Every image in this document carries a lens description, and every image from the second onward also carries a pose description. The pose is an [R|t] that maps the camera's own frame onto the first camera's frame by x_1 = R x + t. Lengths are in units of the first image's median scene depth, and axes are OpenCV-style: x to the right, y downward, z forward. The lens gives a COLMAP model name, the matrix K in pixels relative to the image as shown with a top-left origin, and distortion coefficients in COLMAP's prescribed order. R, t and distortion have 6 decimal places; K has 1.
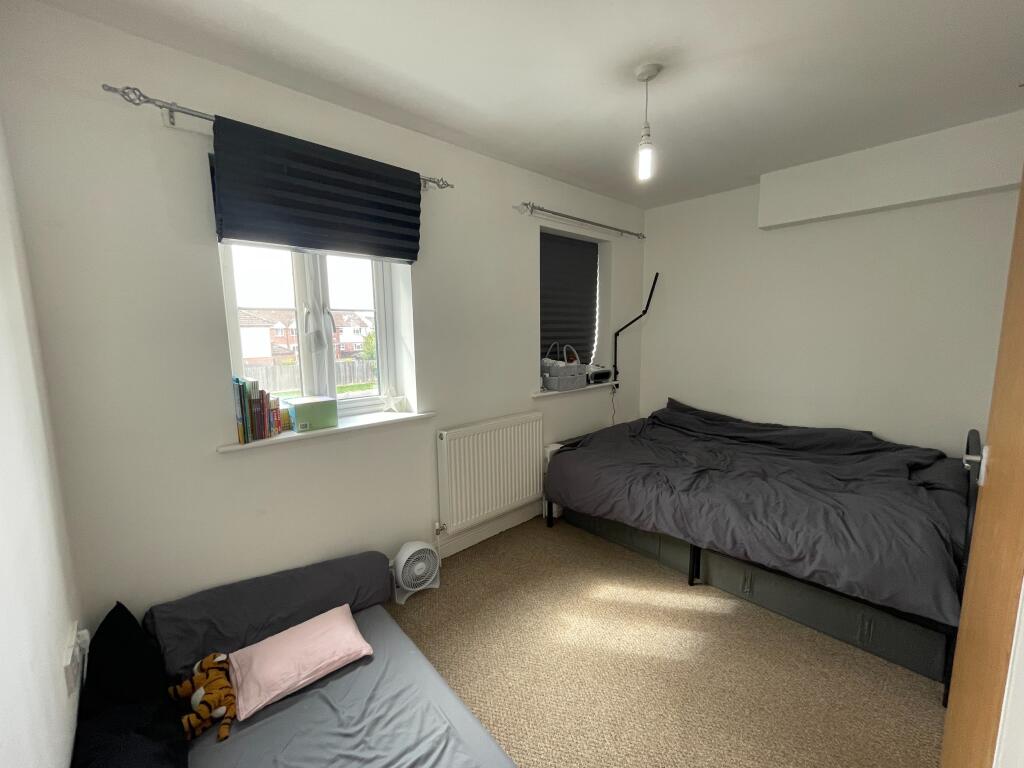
lens RADIAL K [[416.3, 0, 511.9], [0, 416.3, 385.2], [0, 0, 1]] dist [-0.002273, 0.000384]
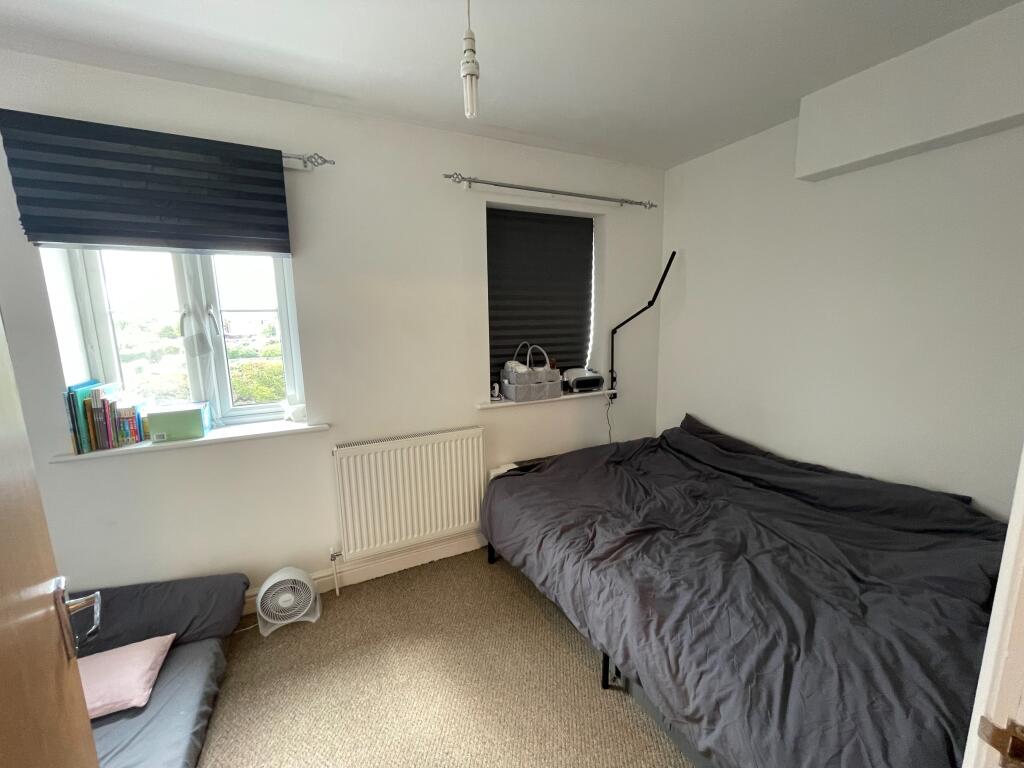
lens RADIAL K [[416.3, 0, 512.8], [0, 416.3, 384.1], [0, 0, 1]] dist [-0.002273, 0.000384]
pose [[0.960825, 0.040583, -0.274169, 0.440045], [-0.031832, 0.998834, 0.036294, -0.067640], [0.275322, -0.026145, 0.960996, 0.263916]]
